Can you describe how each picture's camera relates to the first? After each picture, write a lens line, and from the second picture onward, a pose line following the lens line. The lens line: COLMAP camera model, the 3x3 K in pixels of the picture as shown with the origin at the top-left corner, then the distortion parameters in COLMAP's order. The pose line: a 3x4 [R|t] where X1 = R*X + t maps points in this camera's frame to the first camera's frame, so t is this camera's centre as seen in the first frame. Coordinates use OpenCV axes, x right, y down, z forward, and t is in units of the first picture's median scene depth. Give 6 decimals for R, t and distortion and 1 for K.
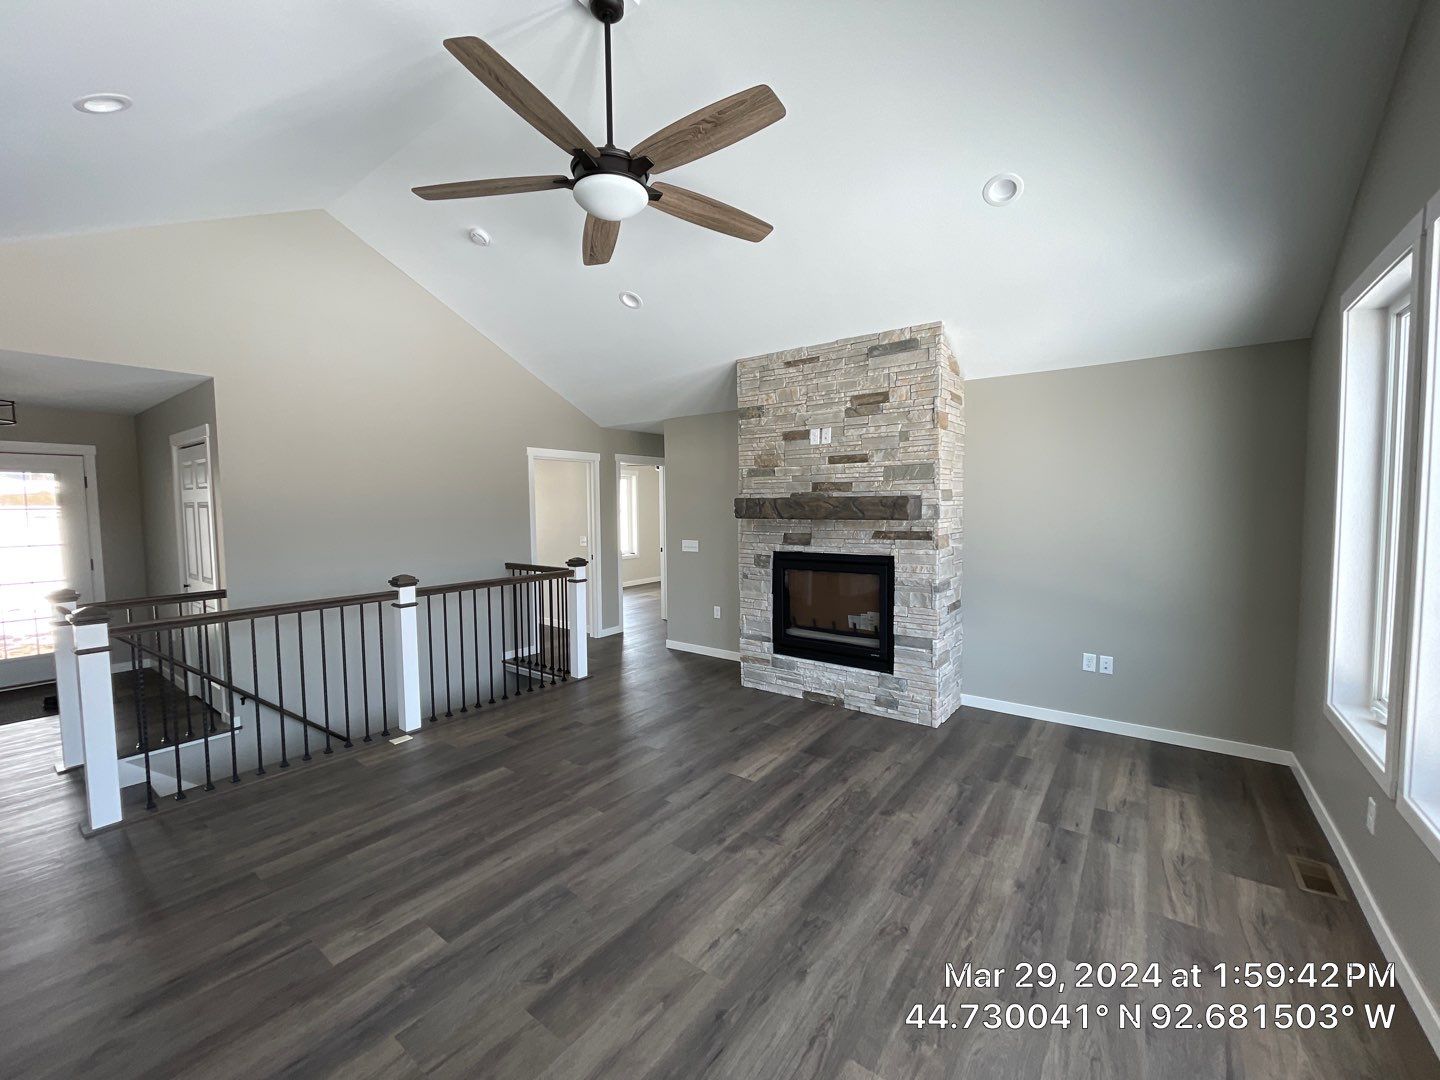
lens RADIAL K [[579.7, 0, 721.1], [0, 579.7, 536.9], [0, 0, 1]] dist [0.000427, 0.000054]
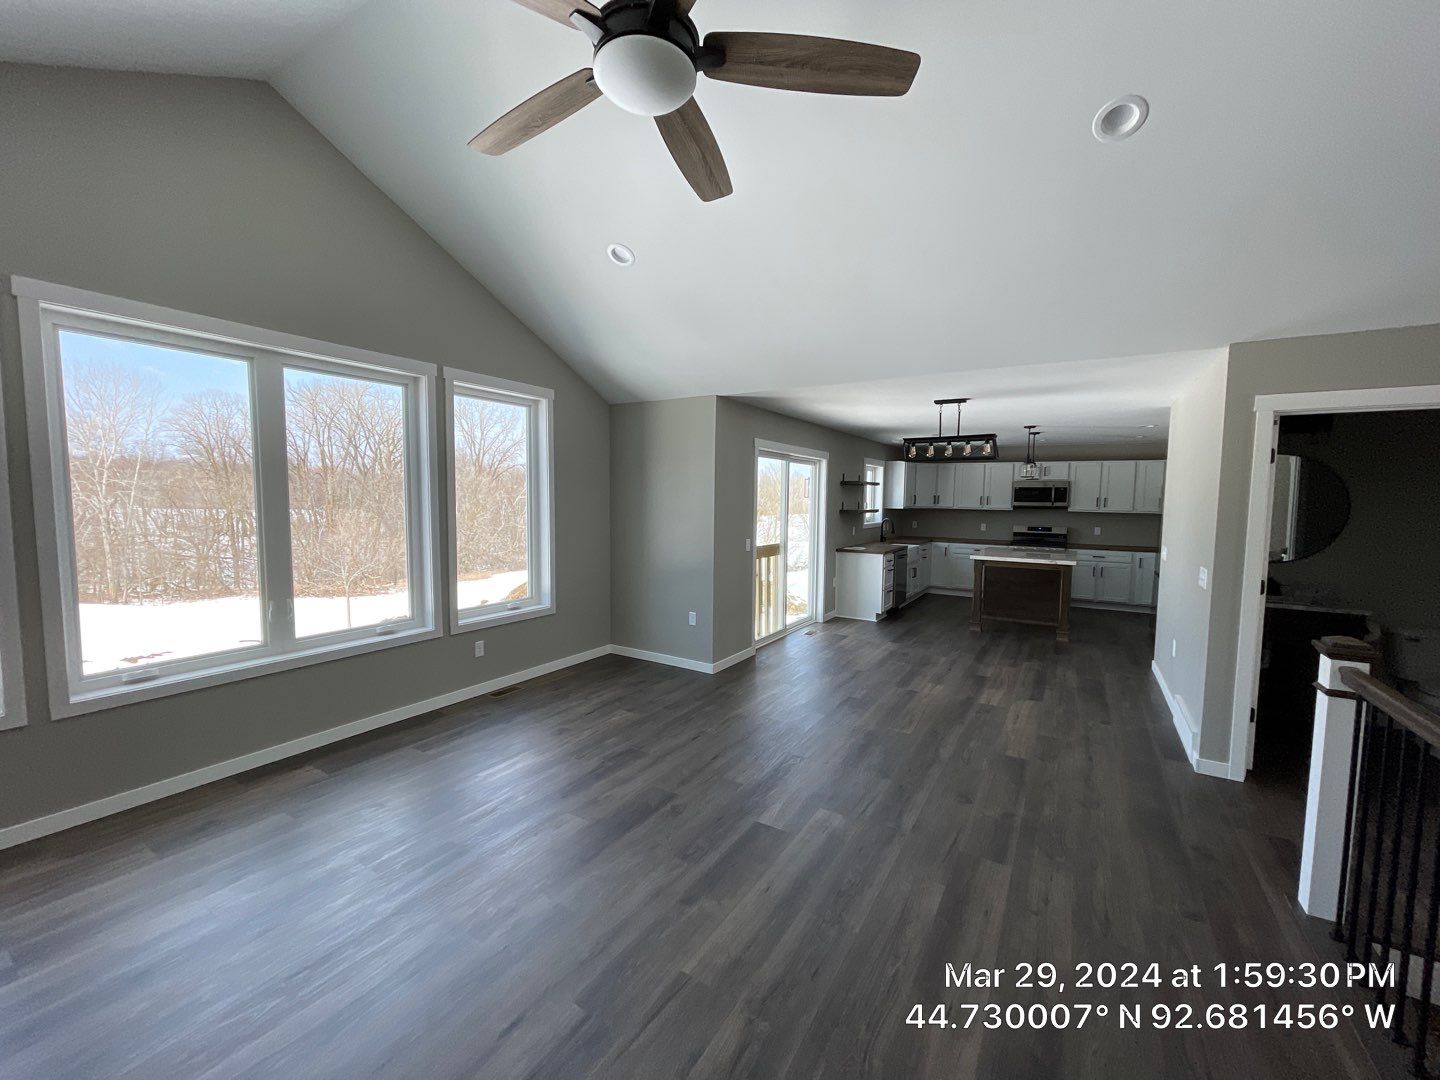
lens RADIAL K [[579.7, 0, 718.5], [0, 579.7, 539.3], [0, 0, 1]] dist [0.000427, 0.000054]
pose [[-0.996578, 0.003606, -0.082582, -0.222178], [-0.007477, 0.991019, 0.133514, -0.110520], [0.082322, 0.133674, -0.987600, 1.834818]]
